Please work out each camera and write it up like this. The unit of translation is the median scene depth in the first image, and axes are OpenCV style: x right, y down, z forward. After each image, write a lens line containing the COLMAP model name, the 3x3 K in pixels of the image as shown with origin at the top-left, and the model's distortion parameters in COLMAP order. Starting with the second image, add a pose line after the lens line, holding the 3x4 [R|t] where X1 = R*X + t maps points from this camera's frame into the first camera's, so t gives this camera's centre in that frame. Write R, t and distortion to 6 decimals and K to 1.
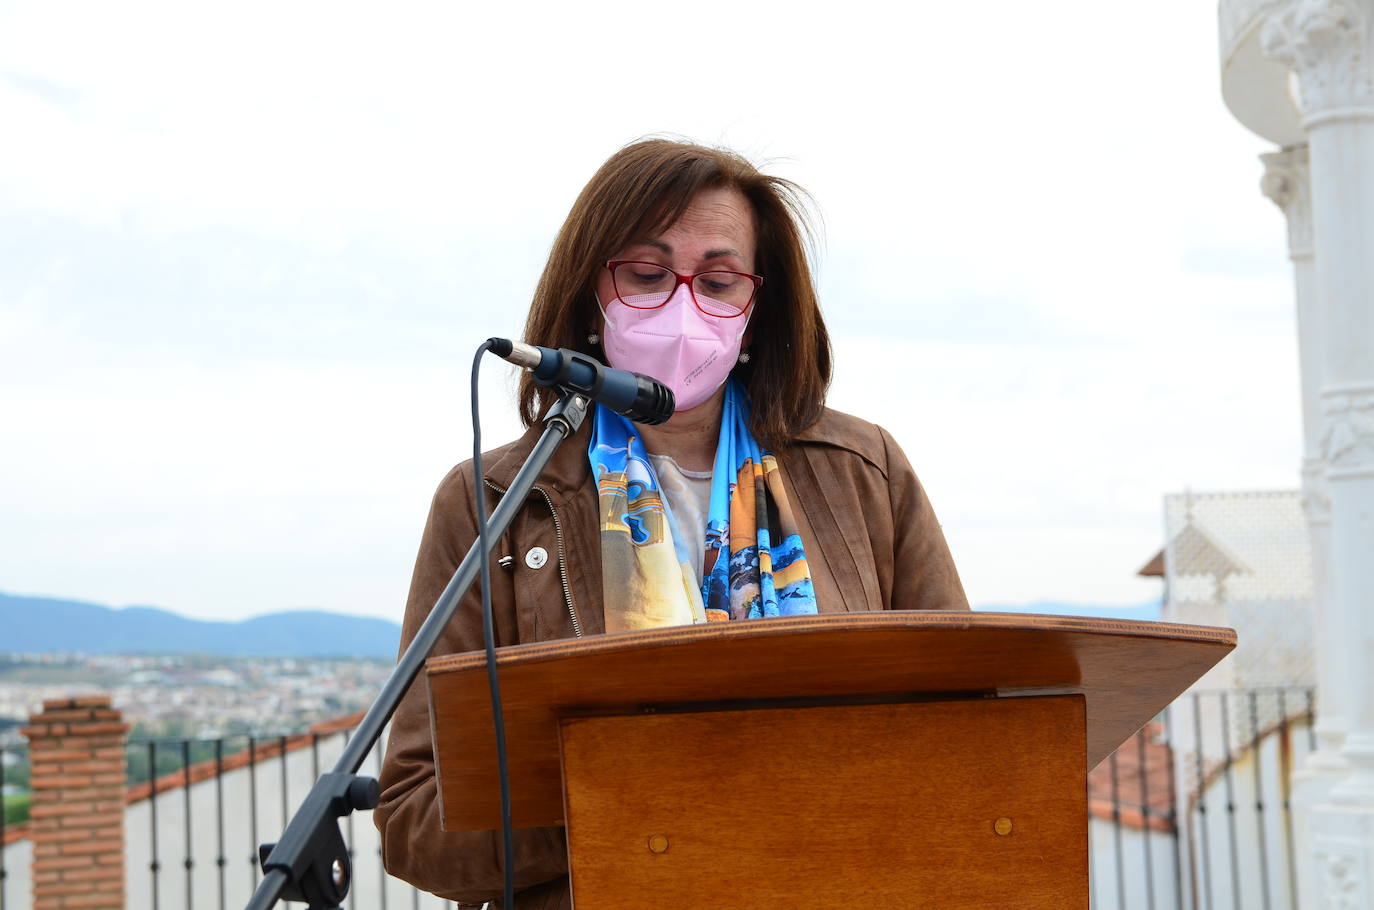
lens RADIAL K [[2703.7, 0, 687.0], [0, 2703.7, 455.0], [0, 0, 1]] dist [0.138789, 0.203176]
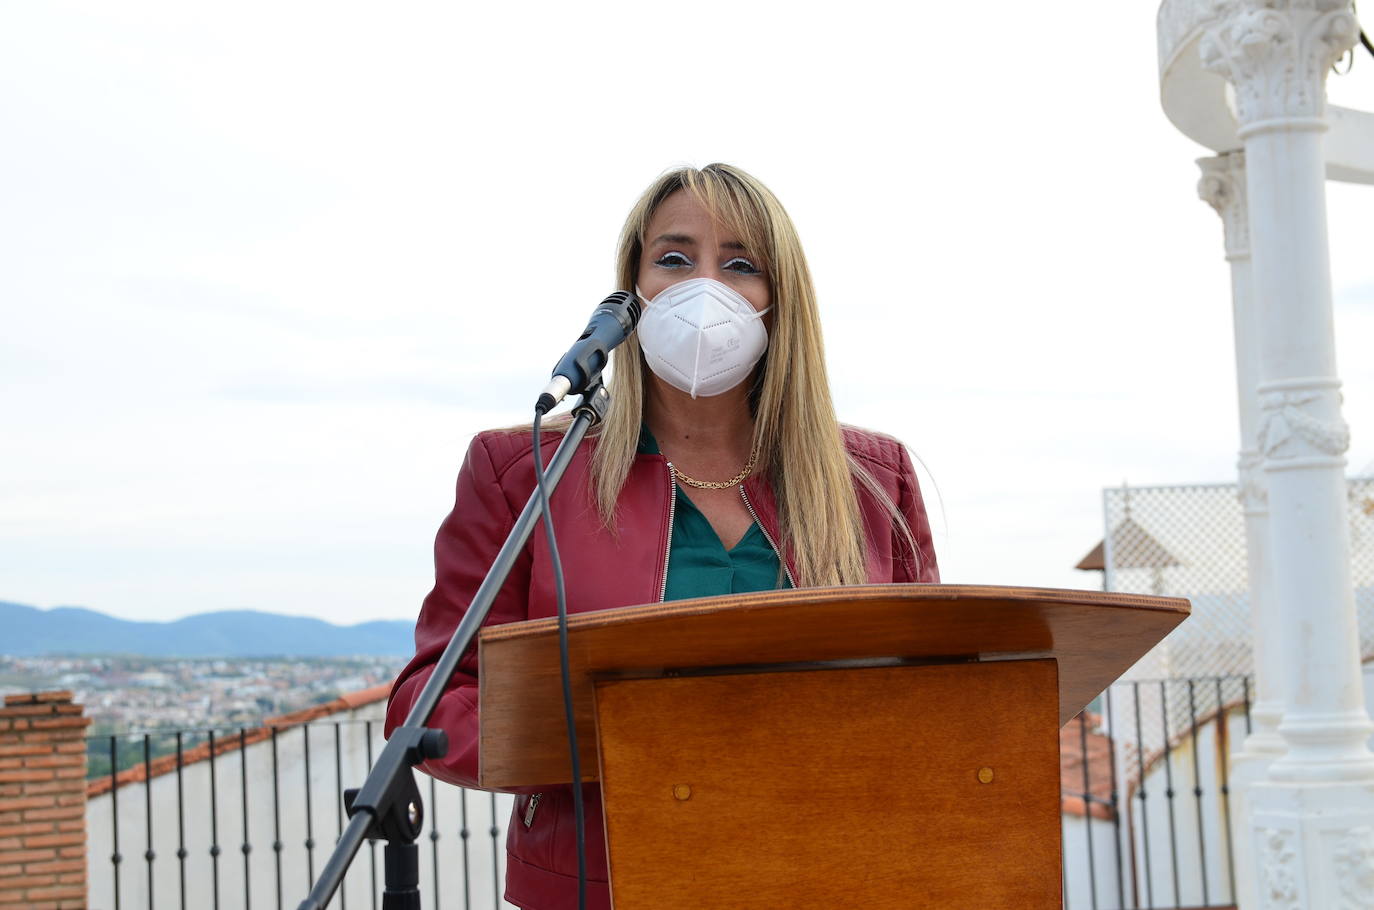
lens RADIAL K [[2714.8, 0, 687.0], [0, 2714.8, 455.0], [0, 0, 1]] dist [0.135894, 0.074856]
pose [[0.999712, -0.004510, 0.023564, -0.034091], [0.004482, 0.999989, 0.001228, 0.001631], [-0.023569, -0.001122, 0.999722, -0.130326]]
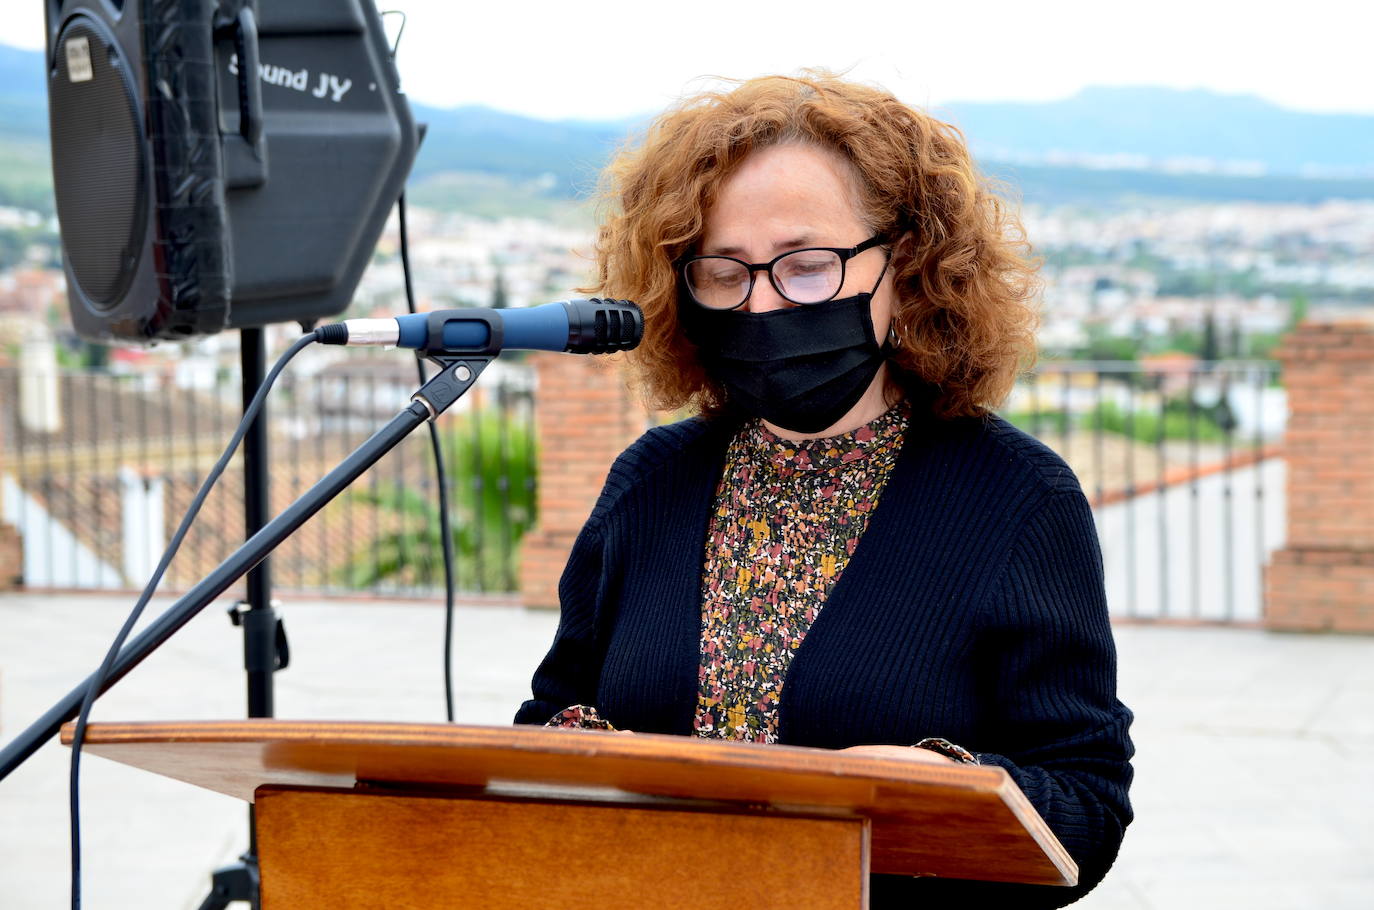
lens RADIAL K [[2703.7, 0, 687.0], [0, 2703.7, 455.0], [0, 0, 1]] dist [0.138789, 0.203176]
pose [[0.848620, 0.060898, -0.525486, 0.509099], [0.028646, 0.986604, 0.160598, -0.140135], [0.528227, -0.151340, 0.835507, 0.357681]]
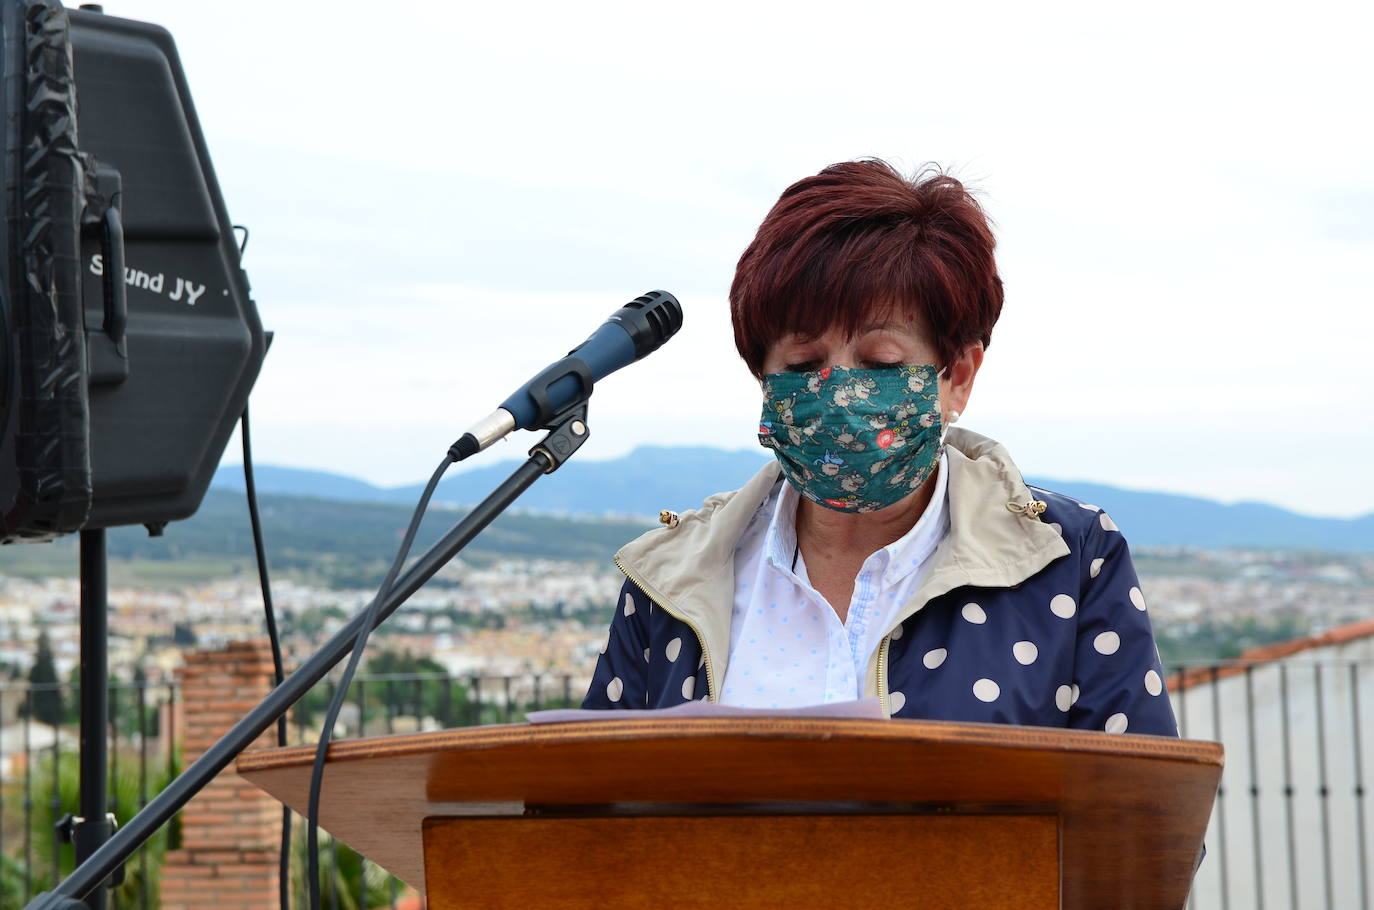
lens RADIAL K [[2703.7, 0, 687.0], [0, 2703.7, 455.0], [0, 0, 1]] dist [0.138789, 0.203176]
pose [[0.921722, -0.002066, -0.387845, 0.362722], [0.016800, 0.999260, 0.034603, -0.047574], [0.387486, -0.038410, 0.921075, 0.229692]]
